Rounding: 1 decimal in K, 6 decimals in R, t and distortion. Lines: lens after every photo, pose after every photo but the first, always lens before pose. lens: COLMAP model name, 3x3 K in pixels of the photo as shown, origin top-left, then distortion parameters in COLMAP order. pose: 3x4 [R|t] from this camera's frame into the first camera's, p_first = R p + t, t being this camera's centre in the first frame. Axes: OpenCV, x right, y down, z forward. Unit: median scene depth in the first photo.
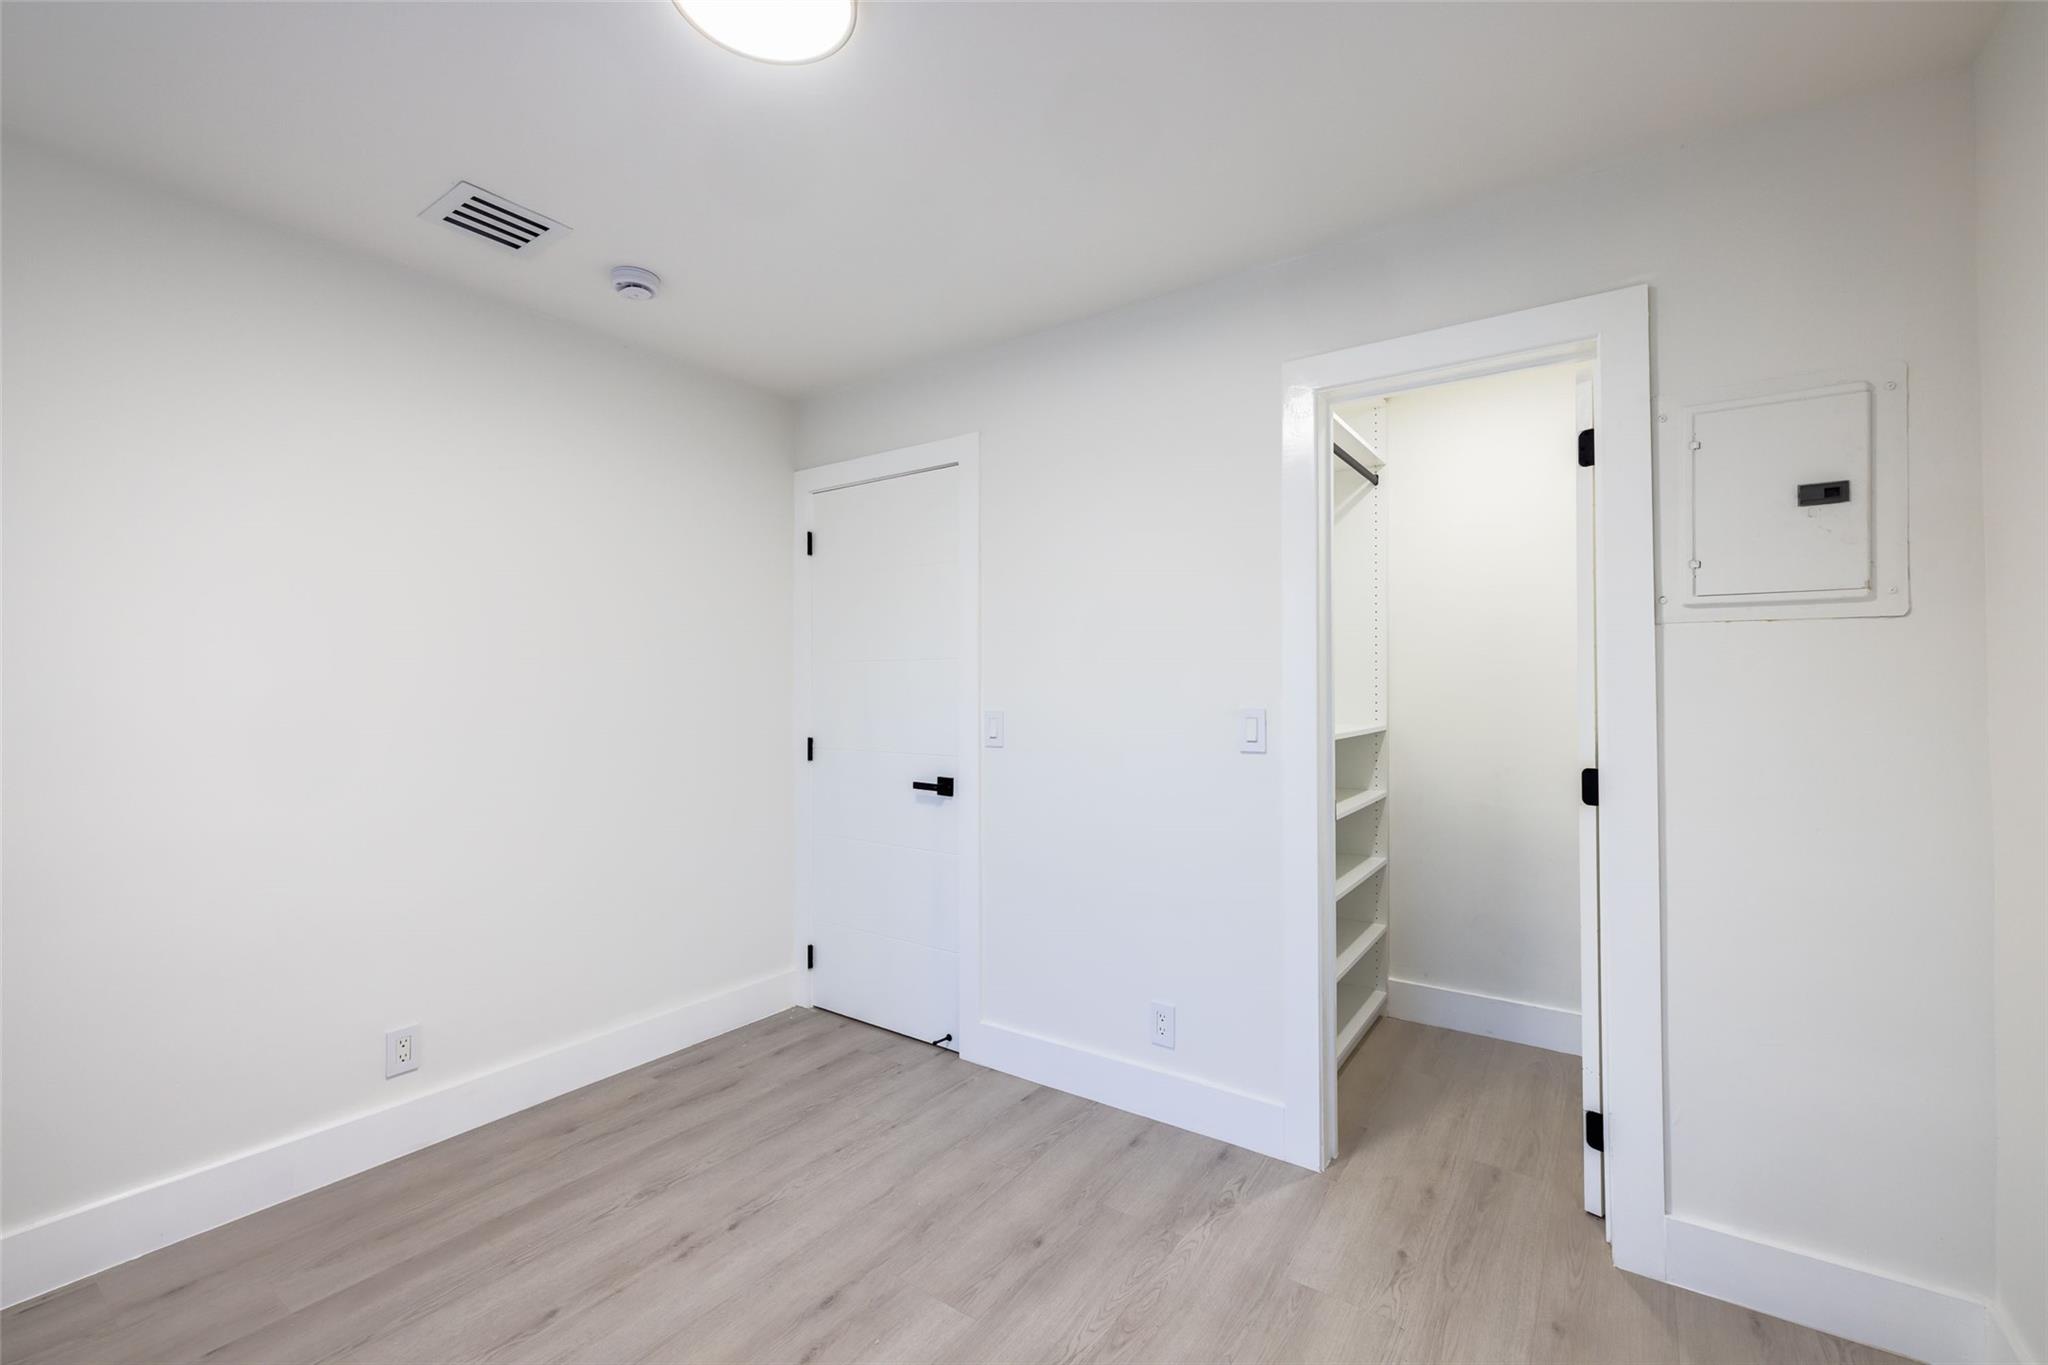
lens RADIAL K [[847.3, 0, 1022.0], [0, 847.3, 672.9], [0, 0, 1]] dist [-0.001123, -0.000024]
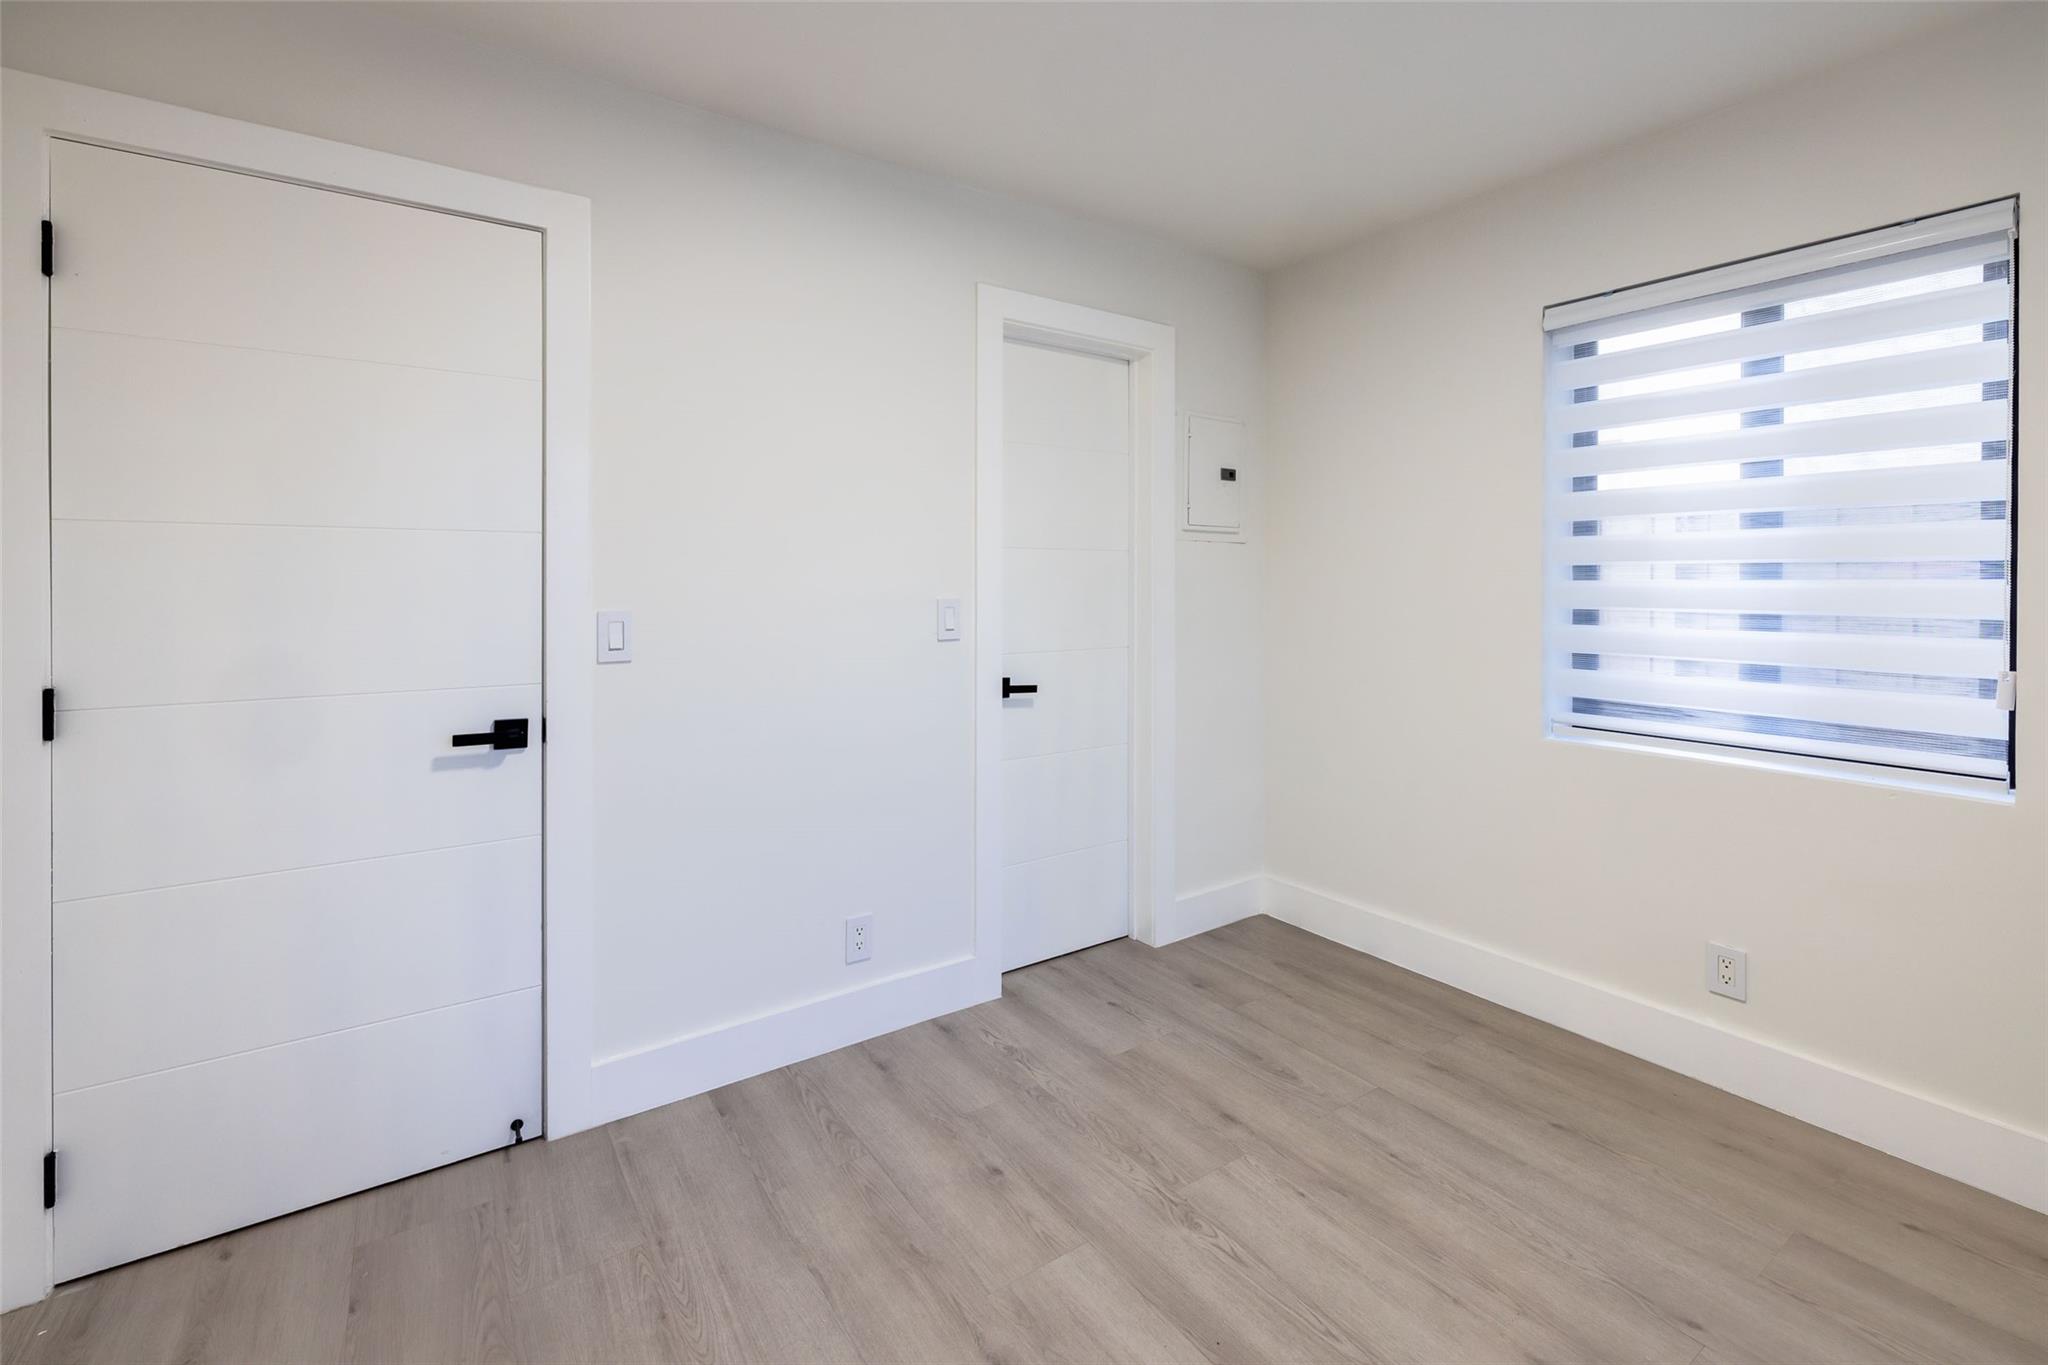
lens RADIAL K [[883.2, 0, 1016.1], [0, 883.2, 582.5], [0, 0, 1]] dist [0.000401, 0.000026]
pose [[0.355053, 0.001321, 0.934845, -0.752316], [-0.016534, 0.999851, 0.004867, 0.015859], [-0.934700, -0.017184, 0.355022, 0.548217]]
